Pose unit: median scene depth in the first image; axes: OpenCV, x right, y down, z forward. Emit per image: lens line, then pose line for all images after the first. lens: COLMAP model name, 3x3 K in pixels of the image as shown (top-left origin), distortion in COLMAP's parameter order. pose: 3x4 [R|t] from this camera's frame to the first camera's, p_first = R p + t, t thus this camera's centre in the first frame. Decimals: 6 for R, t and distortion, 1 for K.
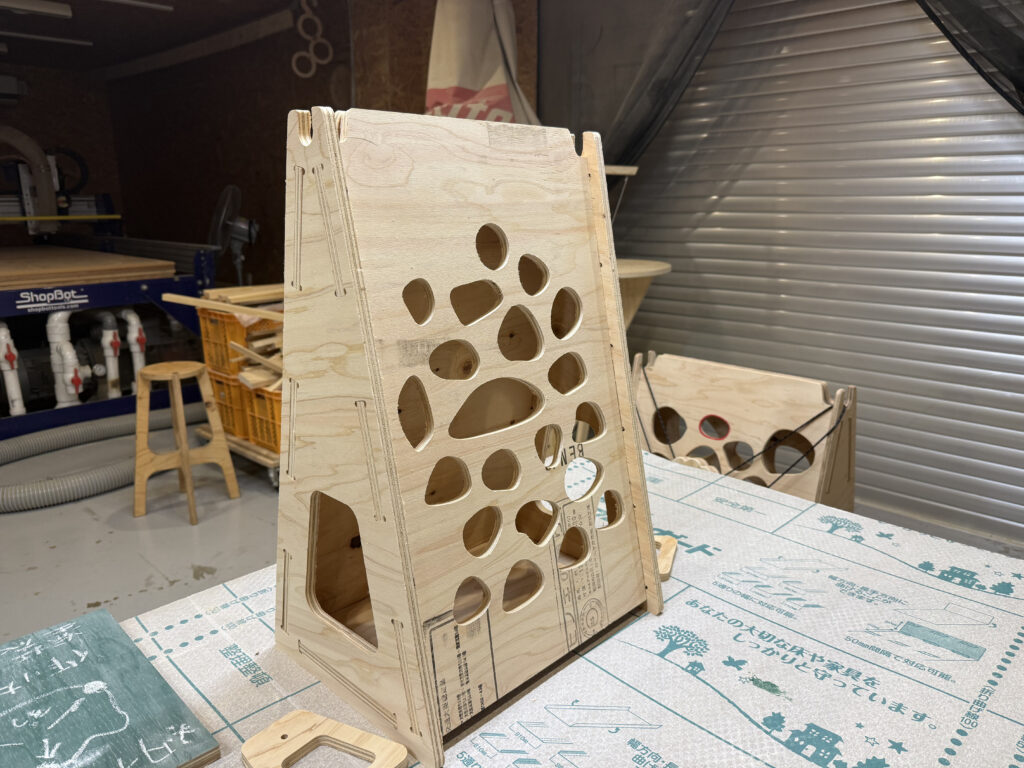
lens RADIAL K [[728.9, 0, 513.6], [0, 728.9, 385.2], [0, 0, 1]] dist [0.006509, 0.001229]
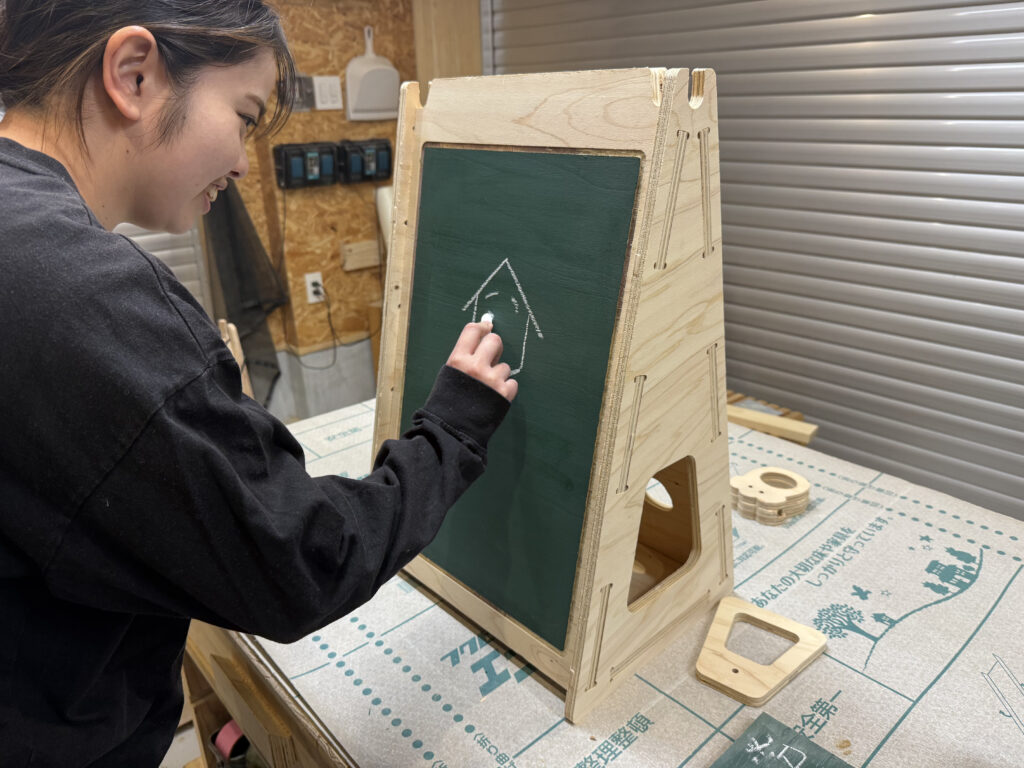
lens RADIAL K [[728.9, 0, 513.8], [0, 728.9, 383.4], [0, 0, 1]] dist [0.006509, 0.001229]
pose [[0.048699, -0.359615, 0.931829, -1.207657], [0.268944, 0.903201, 0.334511, -0.357168], [-0.961924, 0.234320, 0.140701, 1.088637]]
